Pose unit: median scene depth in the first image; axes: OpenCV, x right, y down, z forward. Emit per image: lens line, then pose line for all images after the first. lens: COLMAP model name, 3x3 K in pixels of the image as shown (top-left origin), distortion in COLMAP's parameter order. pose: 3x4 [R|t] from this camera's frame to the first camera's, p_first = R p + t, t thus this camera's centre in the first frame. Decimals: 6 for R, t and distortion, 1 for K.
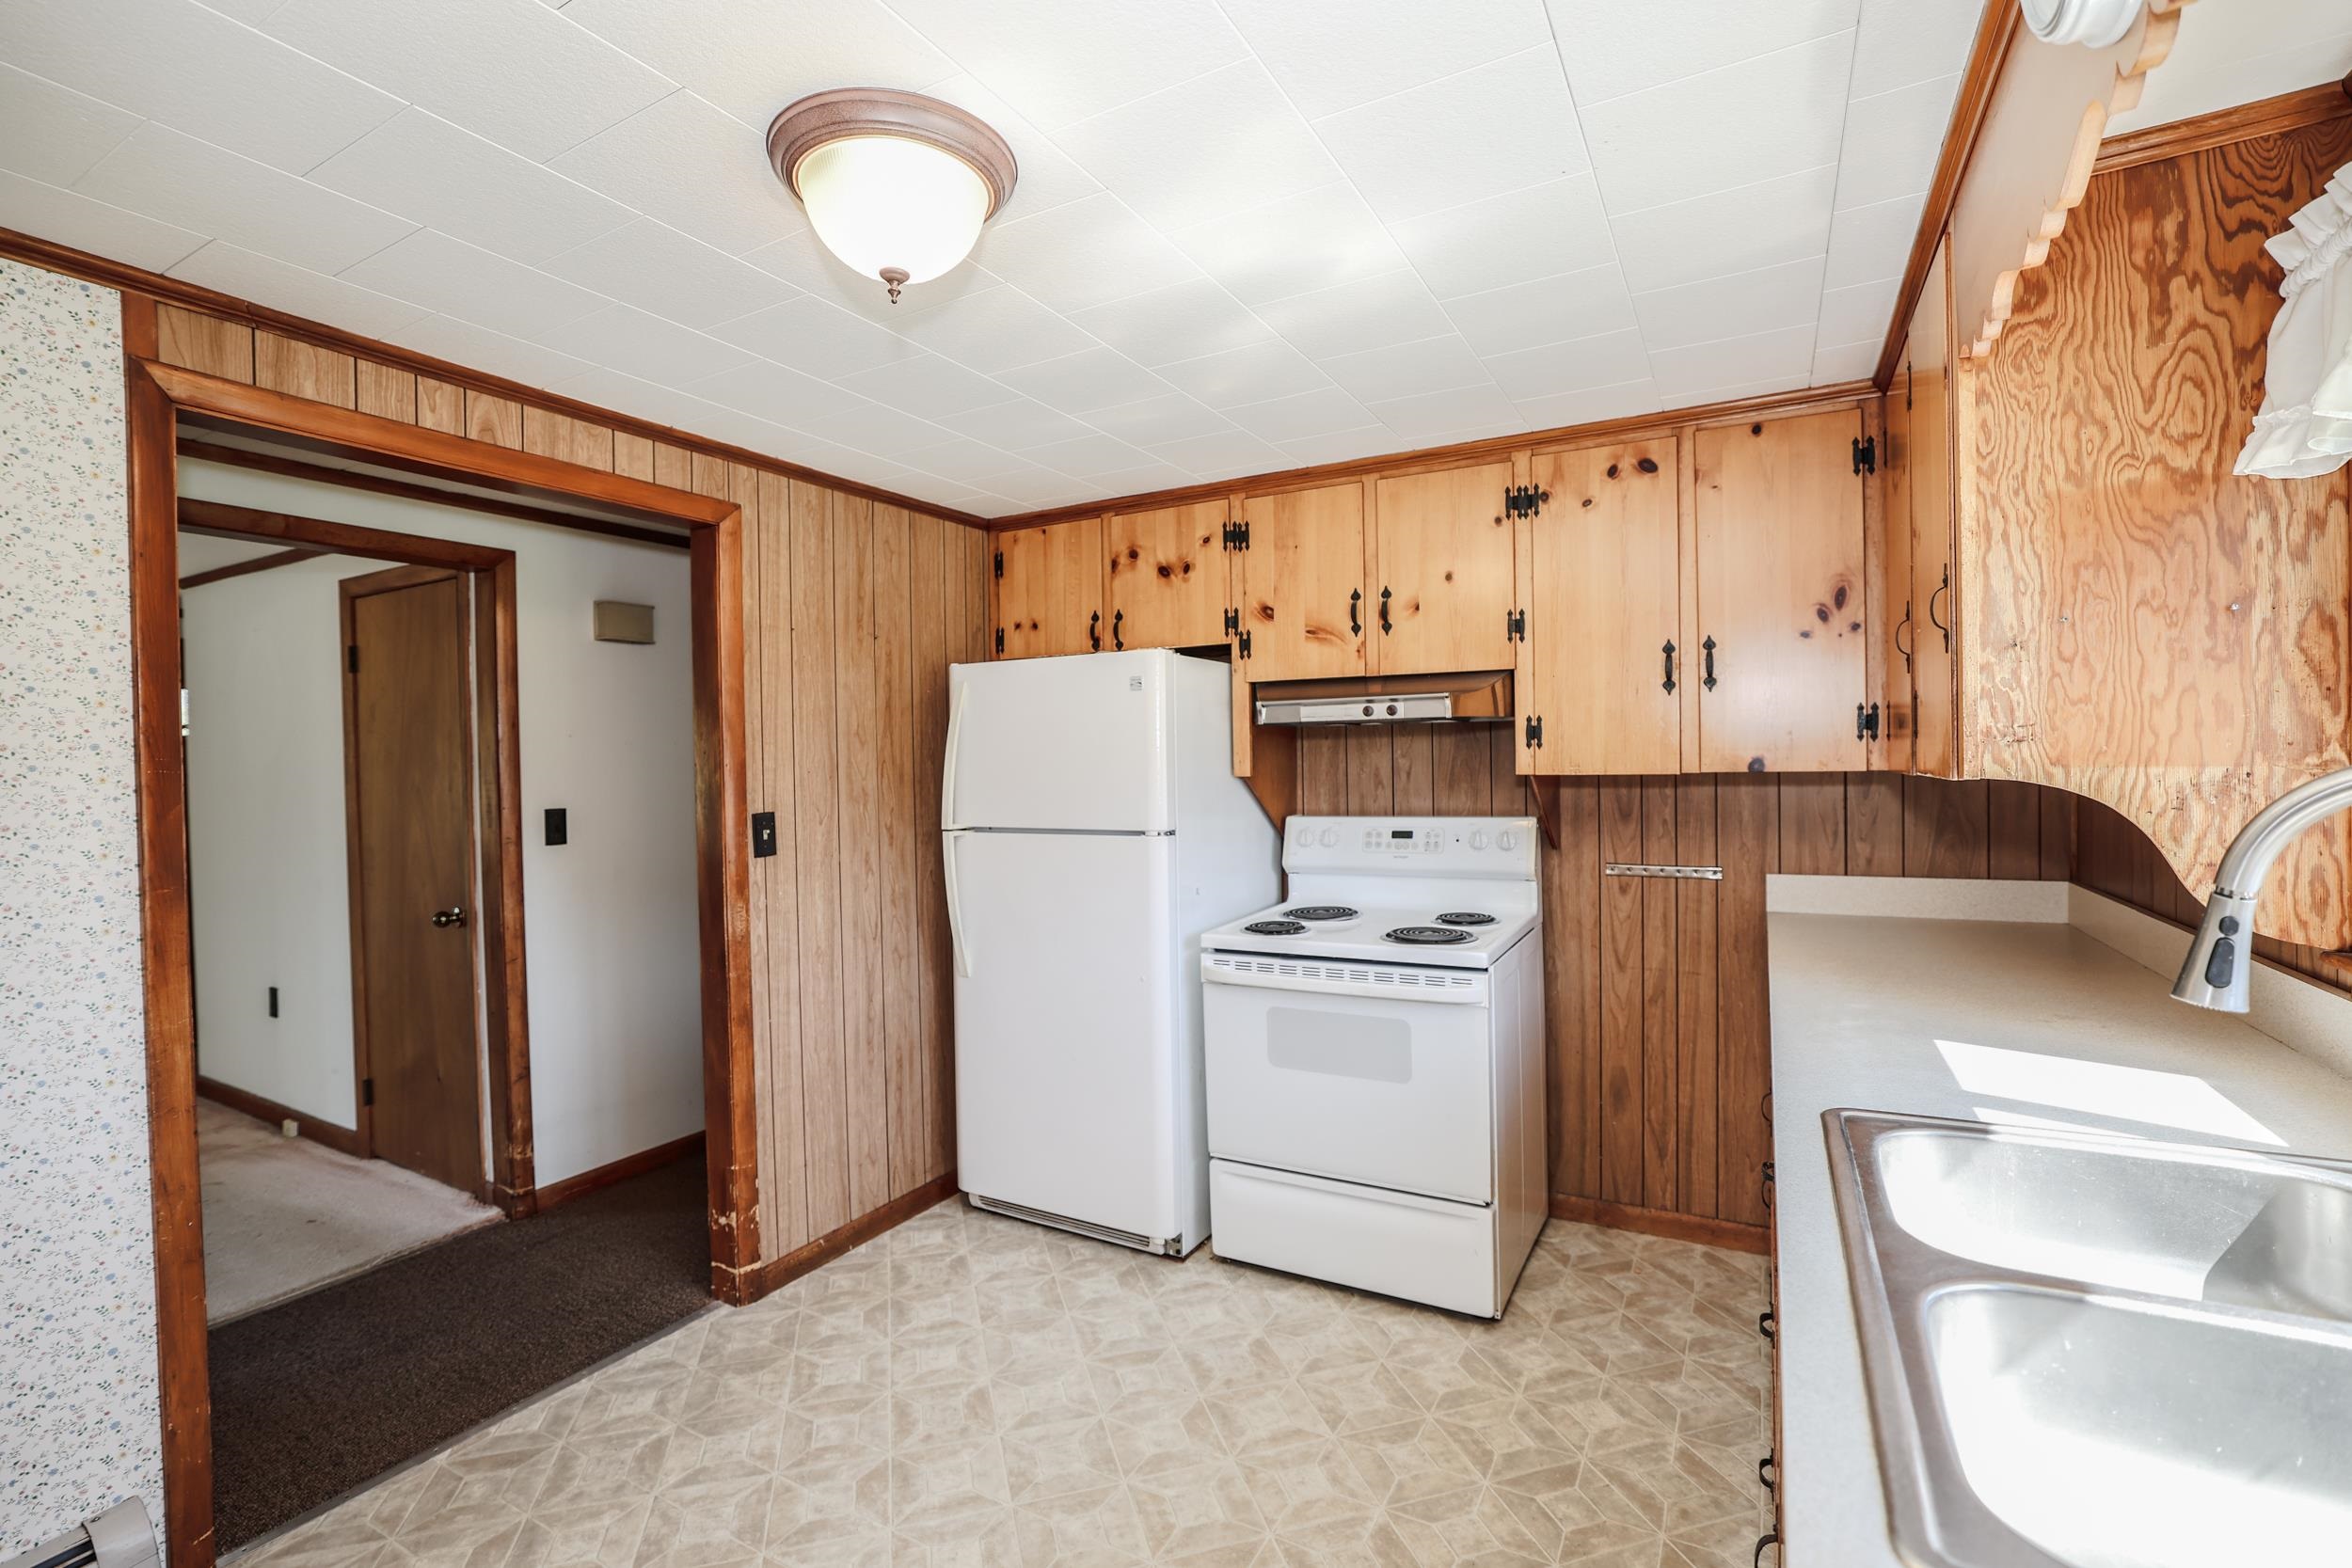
lens RADIAL K [[1060.7, 0, 1173.0], [0, 1060.7, 778.2], [0, 0, 1]] dist [-0.031544, 0.007112]
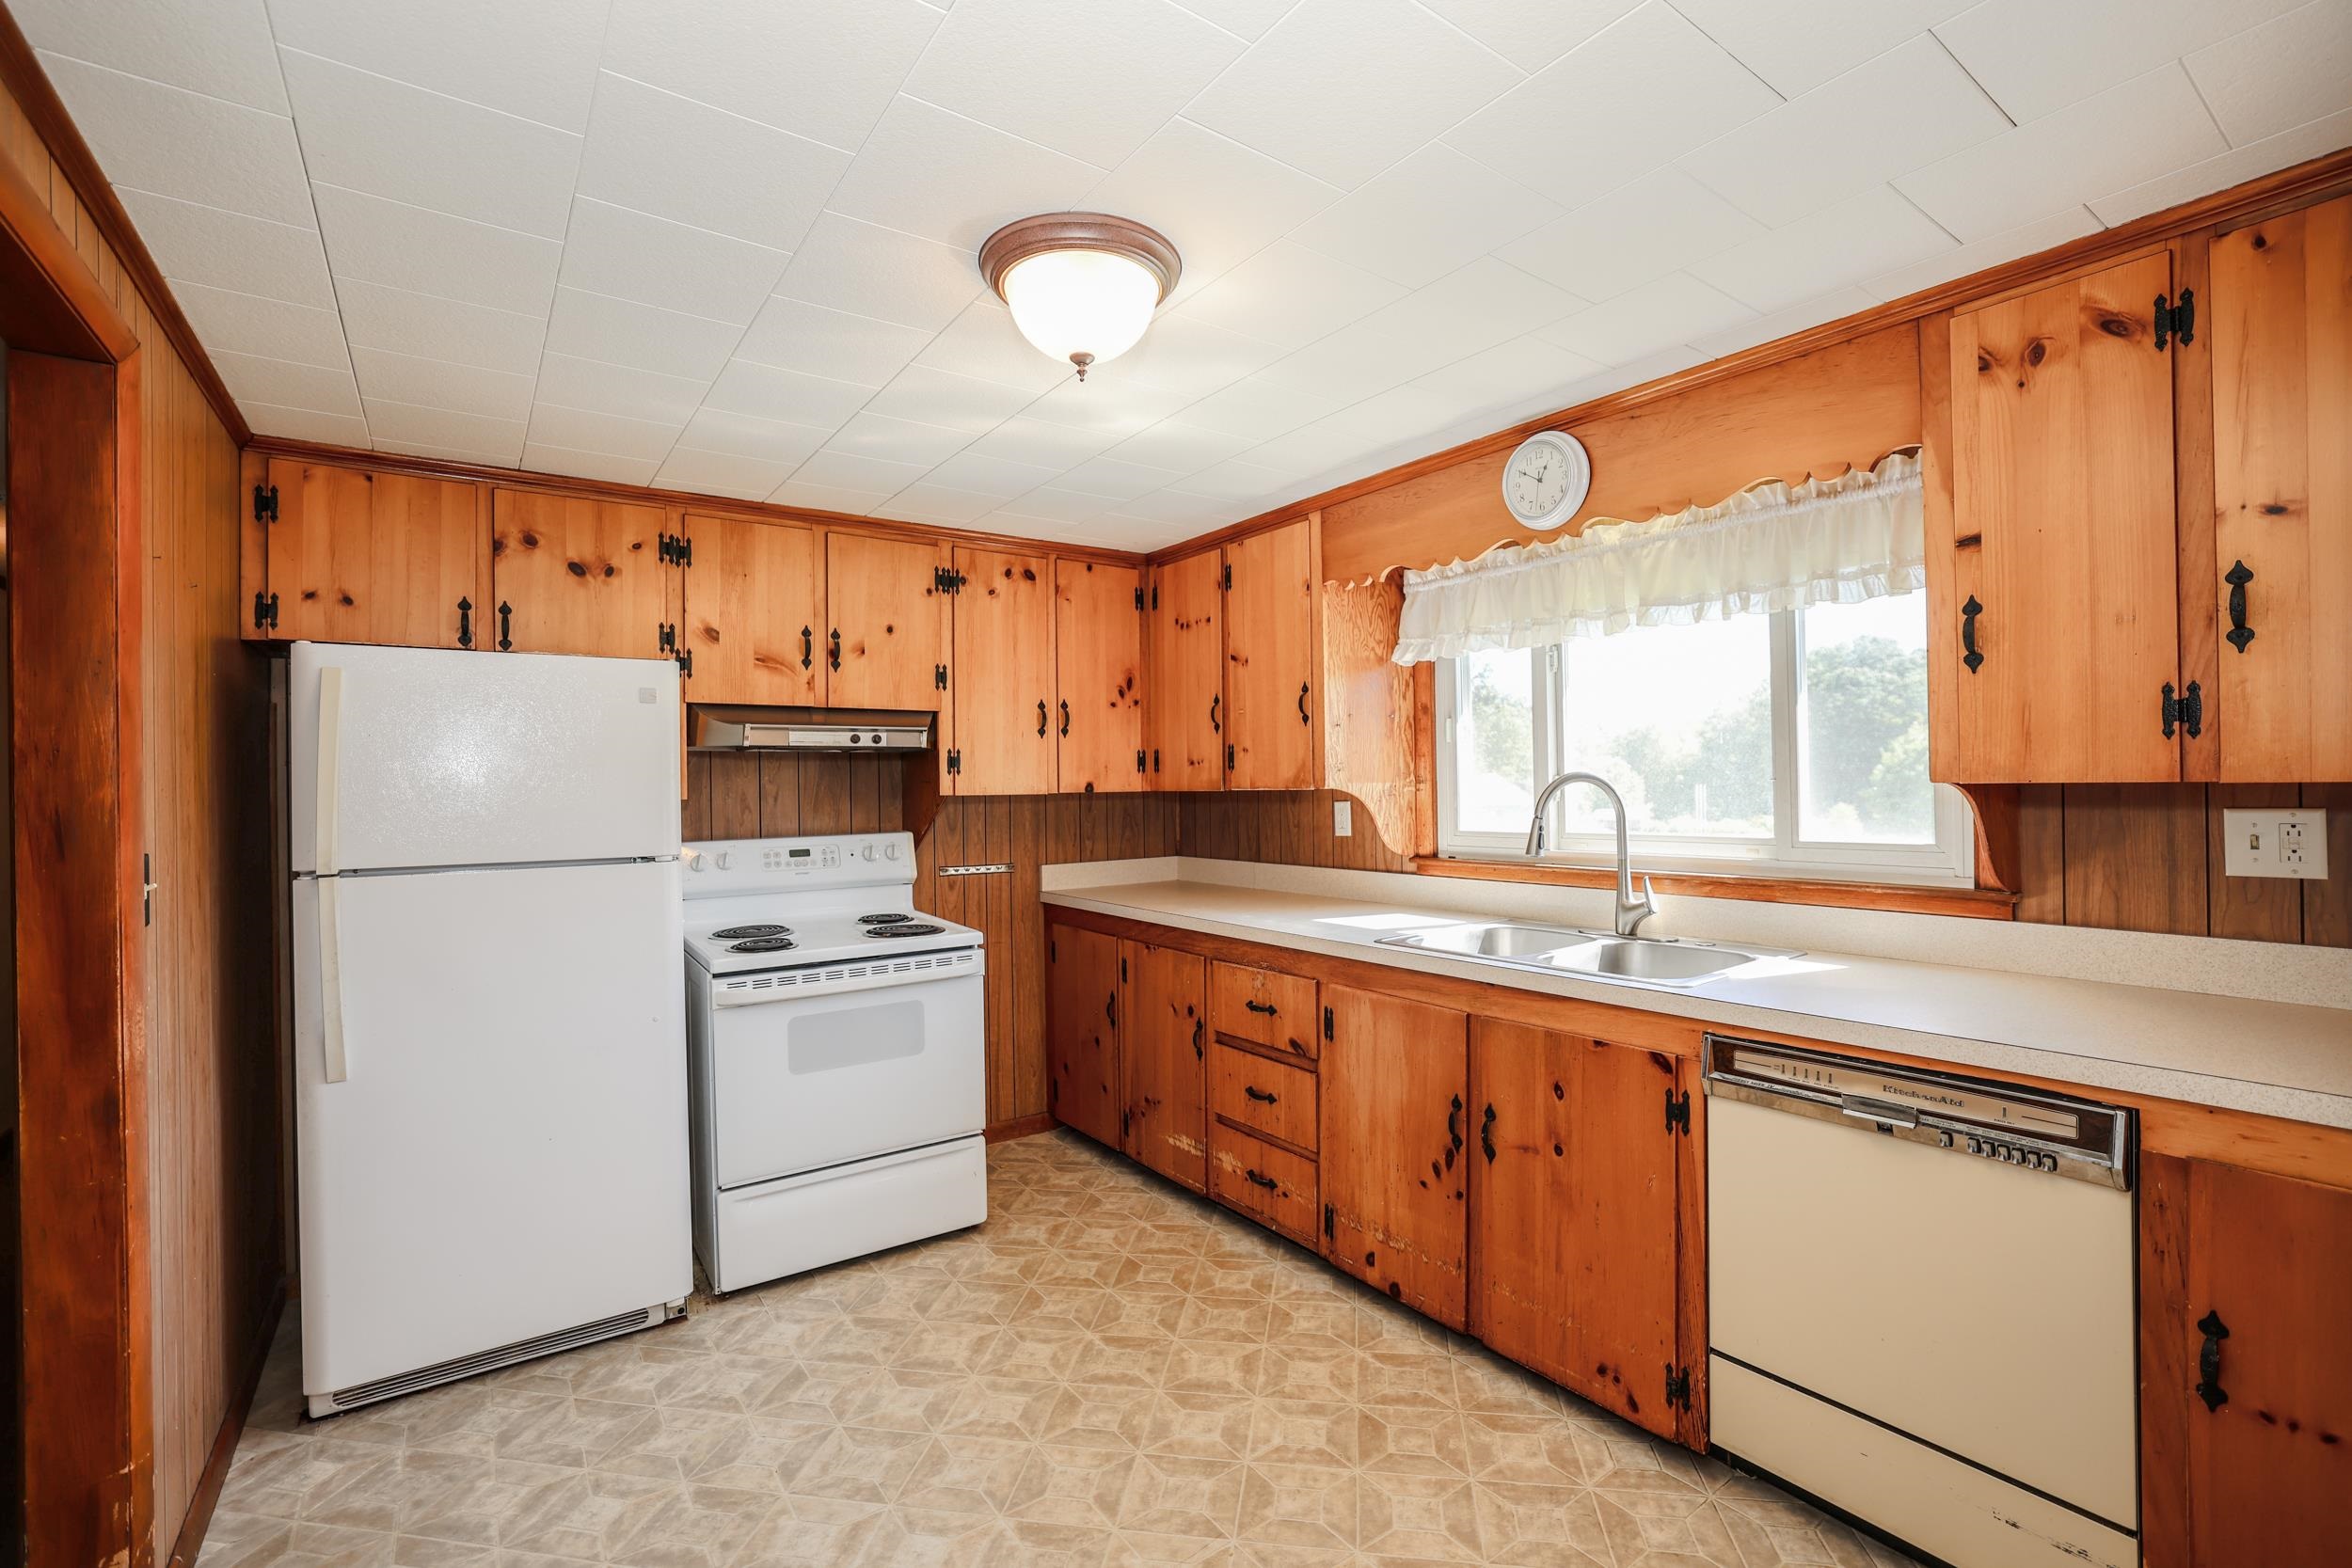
lens RADIAL K [[1060.7, 0, 1192.7], [0, 1060.7, 781.5], [0, 0, 1]] dist [-0.031544, 0.007112]
pose [[0.408532, 0.014409, 0.912630, -0.670533], [0.023717, 0.999370, -0.026395, 0.019479], [-0.912436, 0.032428, 0.407933, 0.205397]]
